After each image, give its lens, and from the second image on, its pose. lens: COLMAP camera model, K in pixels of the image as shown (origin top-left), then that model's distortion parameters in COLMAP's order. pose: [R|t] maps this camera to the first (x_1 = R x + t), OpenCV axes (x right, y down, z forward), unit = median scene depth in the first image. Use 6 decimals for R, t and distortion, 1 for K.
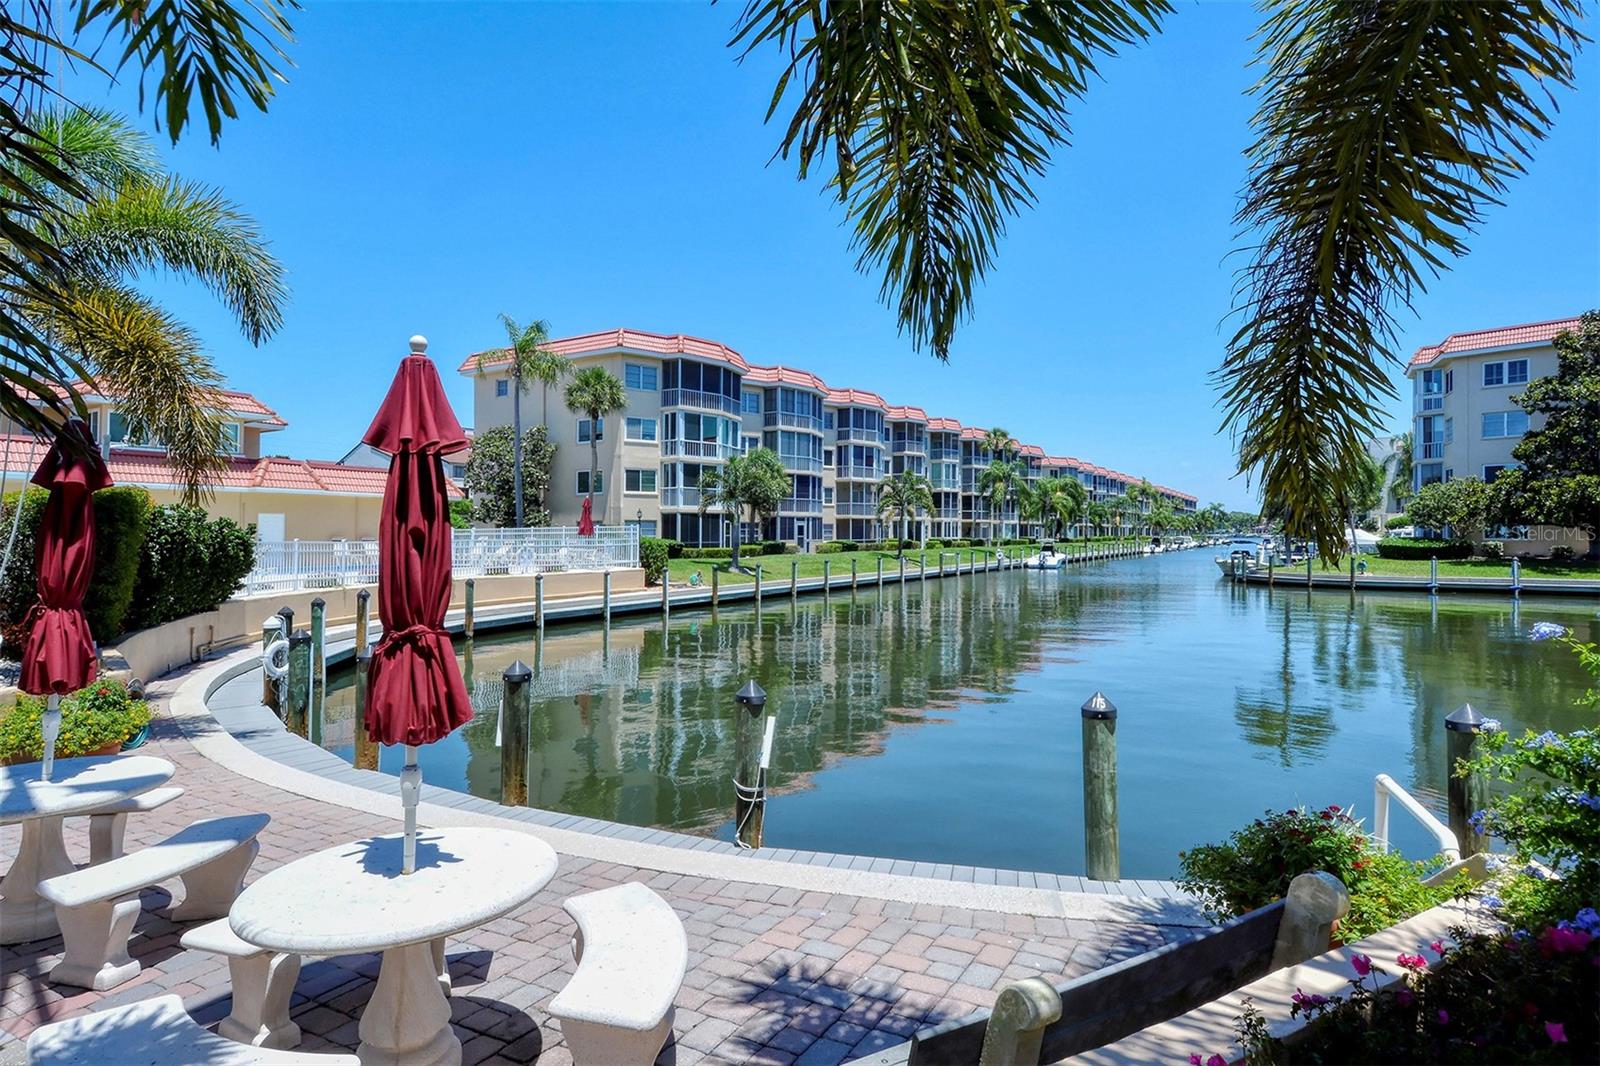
lens RADIAL K [[864.2, 0, 808.4], [0, 864.2, 530.1], [0, 0, 1]] dist [0.013717, -0.000896]
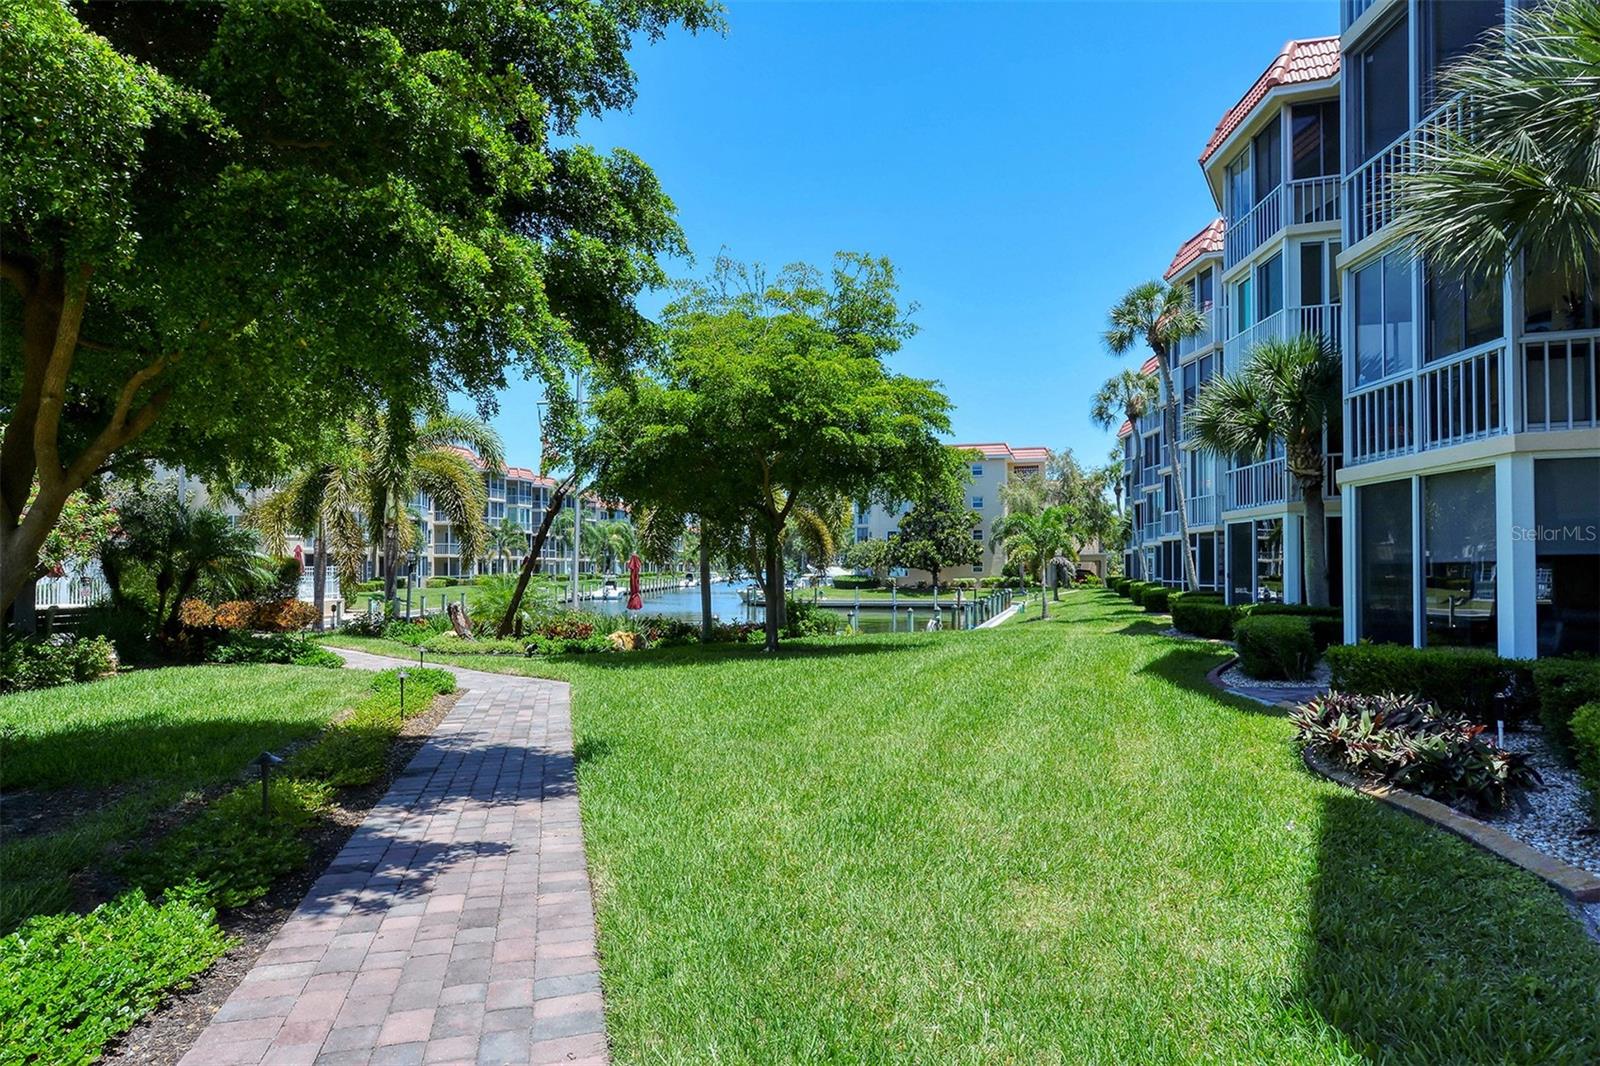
lens RADIAL K [[916.6, 0, 800.0], [0, 916.6, 533.0], [0, 0, 1]] dist [0.002964, -0.000895]
pose [[0.872335, 0.025128, 0.488262, -0.167902], [-0.008079, 0.999283, -0.036992, -0.004999], [-0.488841, 0.028325, 0.871913, -0.347784]]
